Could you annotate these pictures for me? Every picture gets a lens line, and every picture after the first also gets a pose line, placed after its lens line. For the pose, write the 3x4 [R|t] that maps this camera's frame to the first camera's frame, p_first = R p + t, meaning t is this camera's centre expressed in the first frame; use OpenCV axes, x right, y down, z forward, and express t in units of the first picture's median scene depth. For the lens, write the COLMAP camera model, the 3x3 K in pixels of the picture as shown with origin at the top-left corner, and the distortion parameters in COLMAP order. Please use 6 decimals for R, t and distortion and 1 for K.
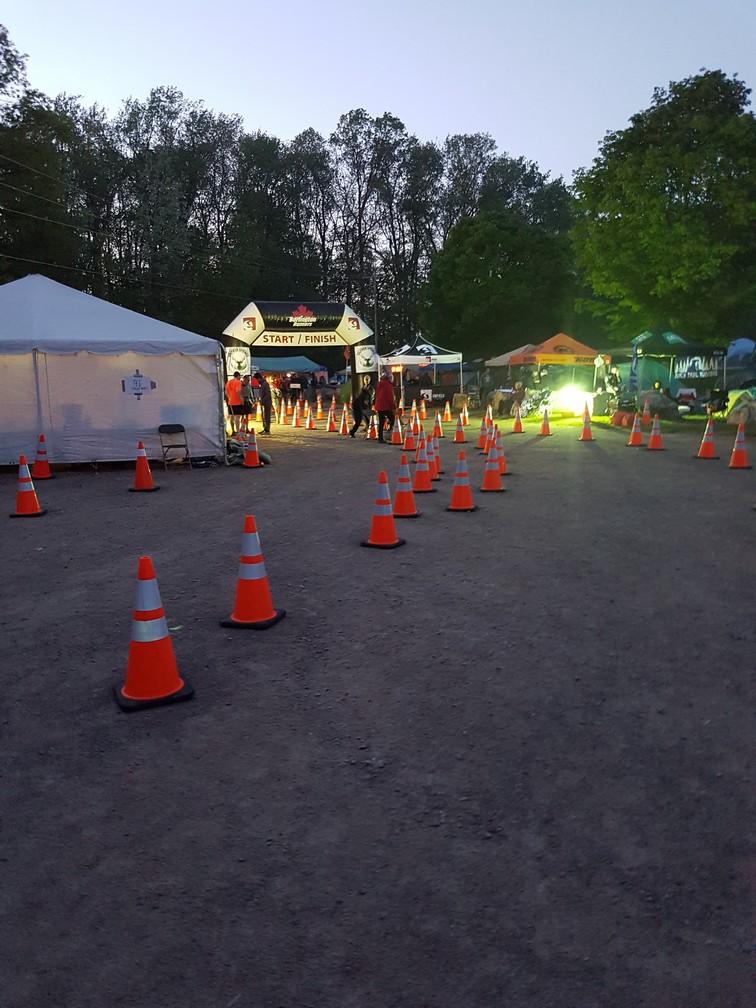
lens RADIAL K [[769.2, 0, 426.0], [0, 769.2, 483.1], [0, 0, 1]] dist [0.094006, -0.120106]
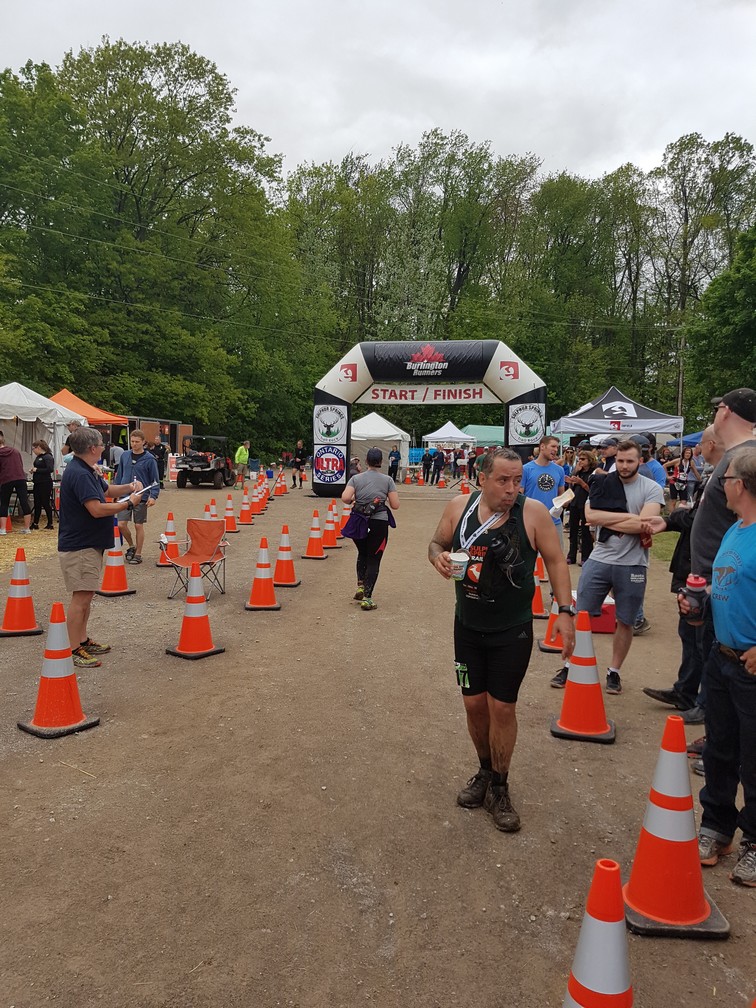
lens RADIAL K [[769.2, 0, 426.0], [0, 769.2, 483.1], [0, 0, 1]] dist [0.094006, -0.120106]
pose [[0.889716, 0.047675, -0.454018, 0.144153], [-0.087710, 0.993855, -0.067518, -0.061597], [0.448010, 0.099894, 0.888430, 0.397408]]
